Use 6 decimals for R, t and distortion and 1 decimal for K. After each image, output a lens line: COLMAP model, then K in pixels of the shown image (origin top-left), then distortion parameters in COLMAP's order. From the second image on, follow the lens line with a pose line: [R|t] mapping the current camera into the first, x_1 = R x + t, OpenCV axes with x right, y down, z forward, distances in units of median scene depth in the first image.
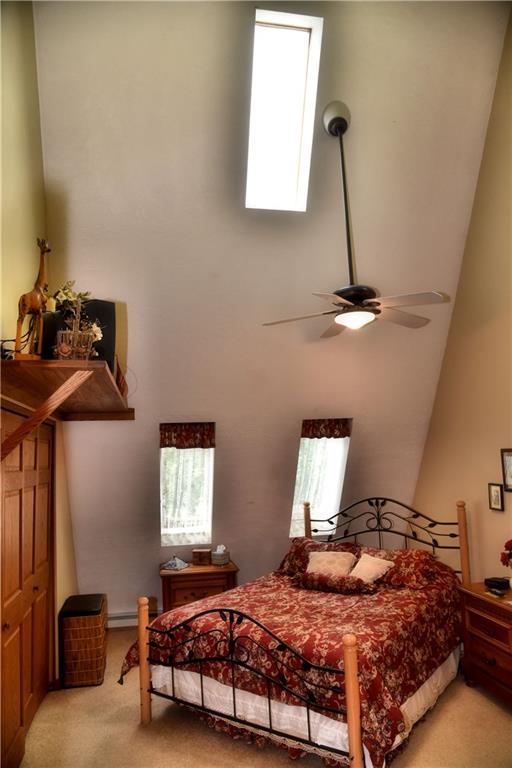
lens RADIAL K [[522.4, 0, 256.0], [0, 522.4, 384.0], [0, 0, 1]] dist [-0.108649, 0.053138]
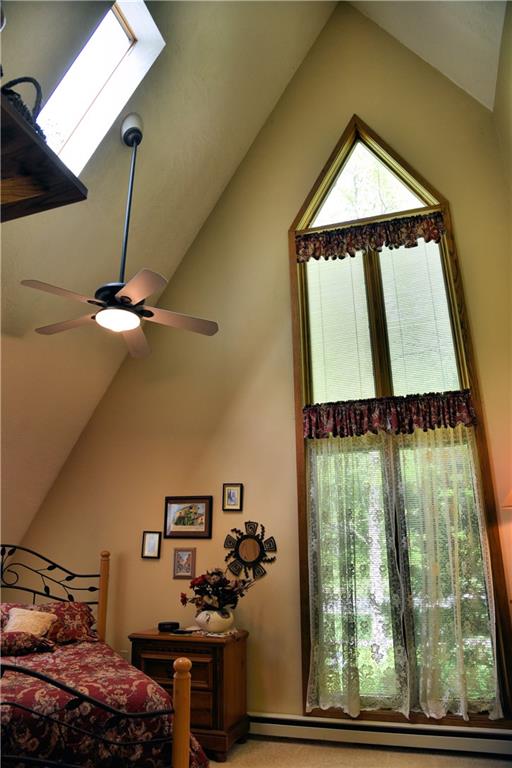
lens RADIAL K [[522.4, 0, 256.0], [0, 522.4, 384.0], [0, 0, 1]] dist [-0.108649, 0.053138]
pose [[0.494009, 0.314232, 0.810687, -0.324841], [-0.135874, 0.948852, -0.284989, 0.168863], [-0.858774, 0.030636, 0.511437, 0.271569]]
